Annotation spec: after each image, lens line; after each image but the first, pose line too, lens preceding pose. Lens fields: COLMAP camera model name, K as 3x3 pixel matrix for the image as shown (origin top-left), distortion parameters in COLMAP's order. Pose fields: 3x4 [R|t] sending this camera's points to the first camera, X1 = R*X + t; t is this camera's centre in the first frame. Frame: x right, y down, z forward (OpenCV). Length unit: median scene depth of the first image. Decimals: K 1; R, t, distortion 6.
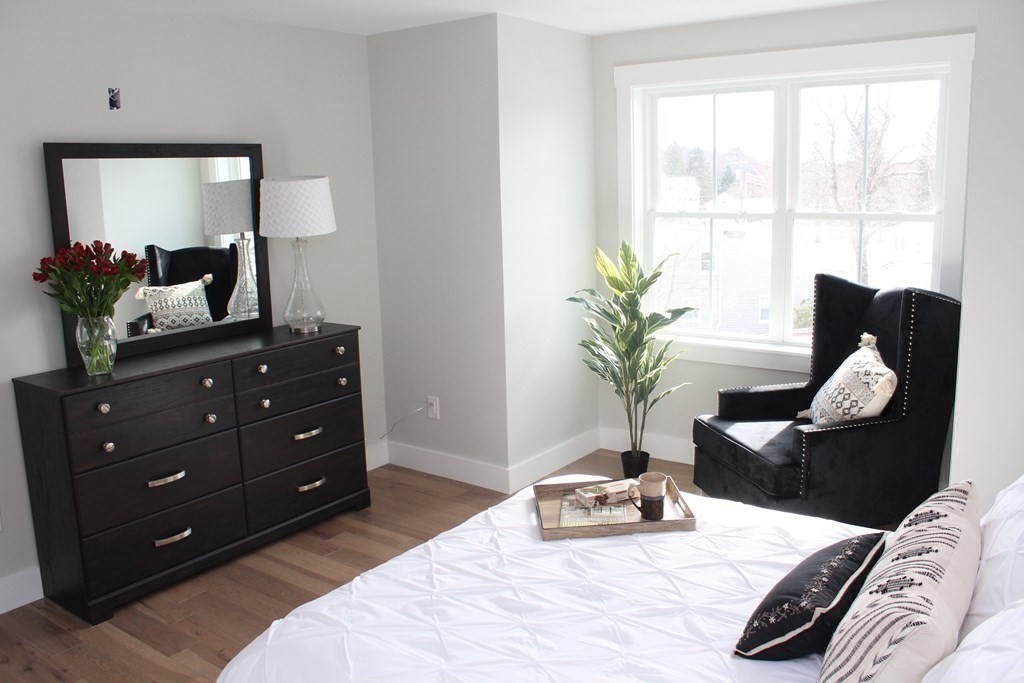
lens RADIAL K [[850.4, 0, 513.6], [0, 850.4, 328.9], [0, 0, 1]] dist [-0.160949, 0.144628]
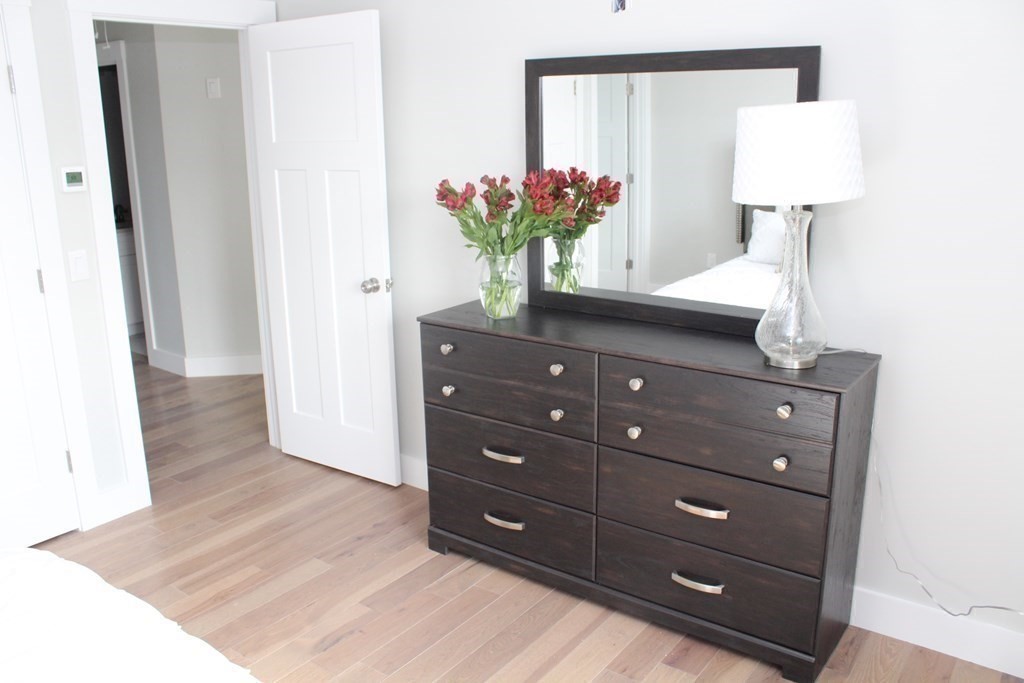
lens RADIAL K [[850.4, 0, 513.6], [0, 850.4, 328.9], [0, 0, 1]] dist [-0.160949, 0.144628]
pose [[-0.003268, 0.268970, -0.963143, 0.380186], [-0.161139, 0.950420, 0.265964, -0.173646], [0.986926, 0.156069, 0.040235, 0.914588]]
